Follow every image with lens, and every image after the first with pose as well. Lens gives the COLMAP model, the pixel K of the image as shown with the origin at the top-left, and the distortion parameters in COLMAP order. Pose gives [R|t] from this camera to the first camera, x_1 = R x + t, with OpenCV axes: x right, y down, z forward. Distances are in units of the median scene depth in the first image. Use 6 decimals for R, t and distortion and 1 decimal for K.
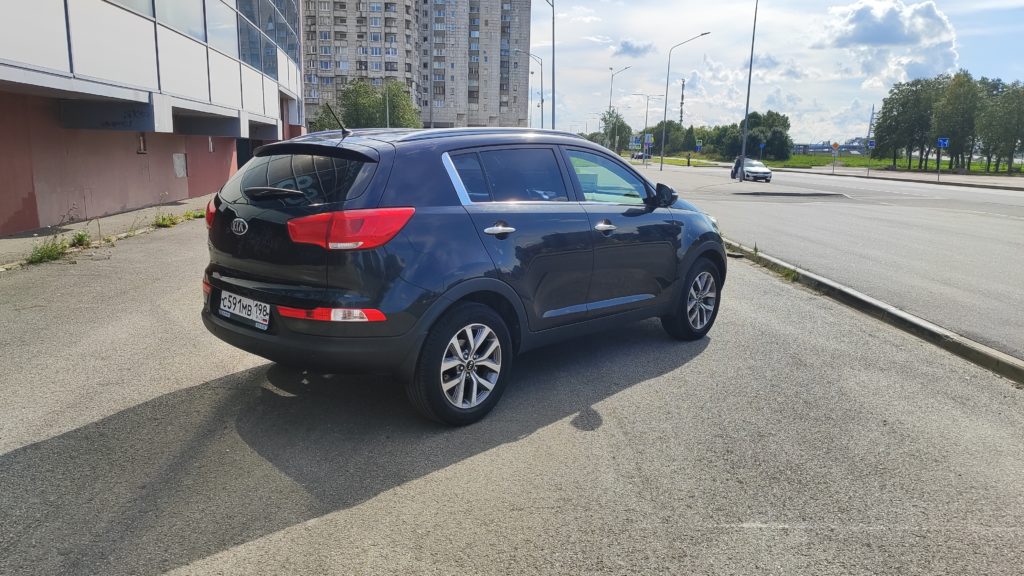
lens RADIAL K [[728.2, 0, 506.5], [0, 728.2, 285.0], [0, 0, 1]] dist [0.031207, -0.024036]
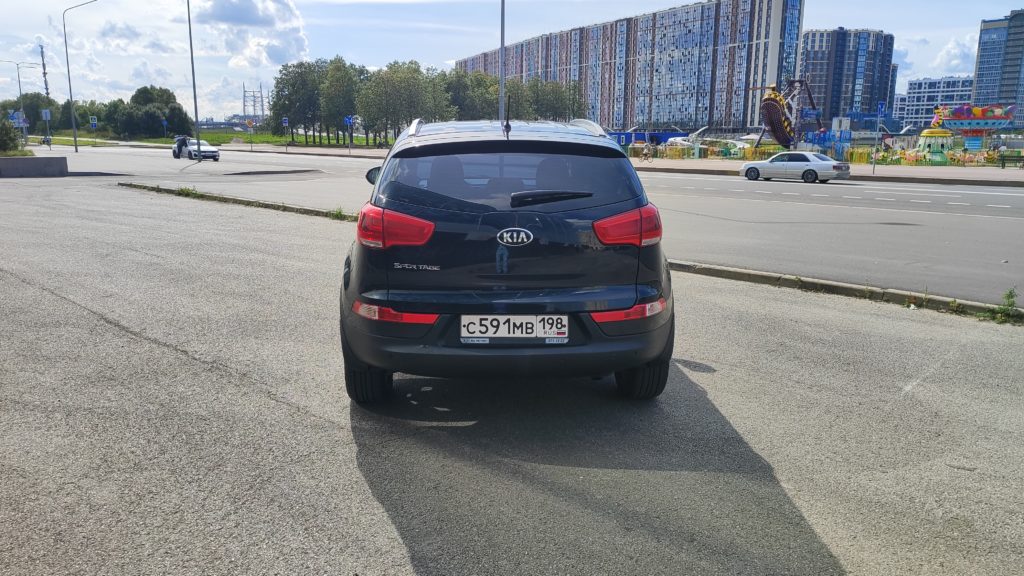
lens RADIAL K [[728.2, 0, 506.5], [0, 728.2, 285.0], [0, 0, 1]] dist [0.031207, -0.024036]
pose [[0.705482, -0.159064, 0.690647, -0.304781], [0.137921, 0.986671, 0.086357, -0.030698], [-0.695178, 0.034331, 0.718017, 0.116681]]
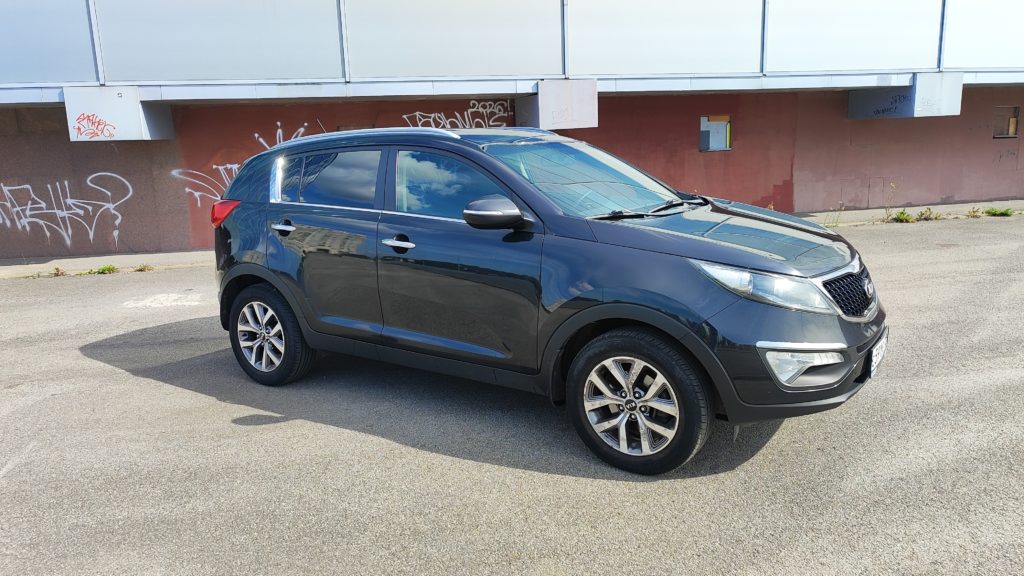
lens RADIAL K [[728.2, 0, 506.5], [0, 728.2, 285.0], [0, 0, 1]] dist [0.031207, -0.024036]
pose [[0.141226, 0.168746, -0.975490, 0.377332], [-0.143334, 0.978468, 0.148510, -0.067499], [0.979546, 0.118847, 0.162373, 0.383240]]
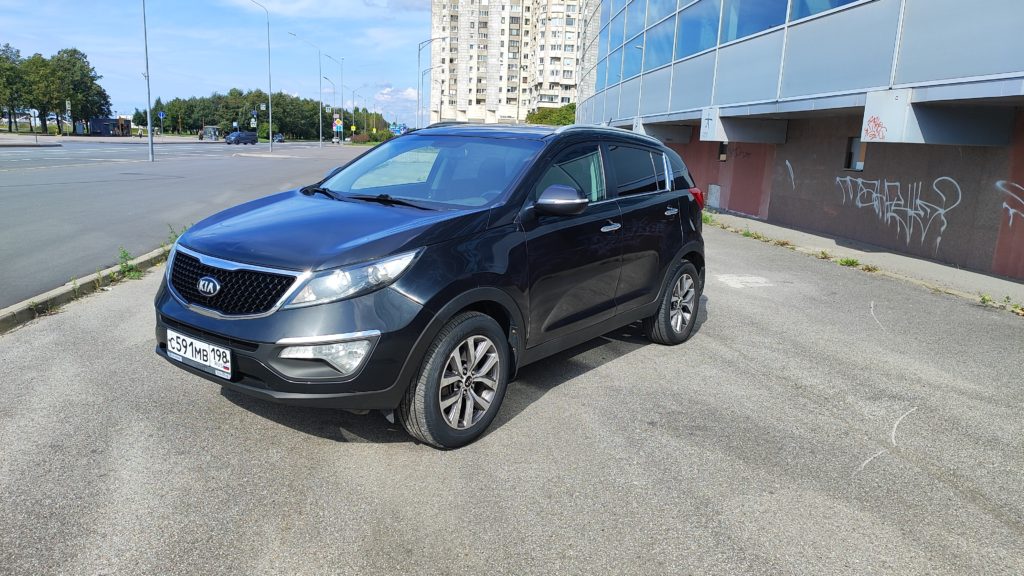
lens RADIAL K [[728.2, 0, 506.5], [0, 728.2, 285.0], [0, 0, 1]] dist [0.031207, -0.024036]
pose [[-0.992727, -0.043202, -0.112372, 0.044859], [-0.081474, 0.928263, 0.362890, -0.150109], [0.088634, 0.369406, -0.925031, 0.821080]]
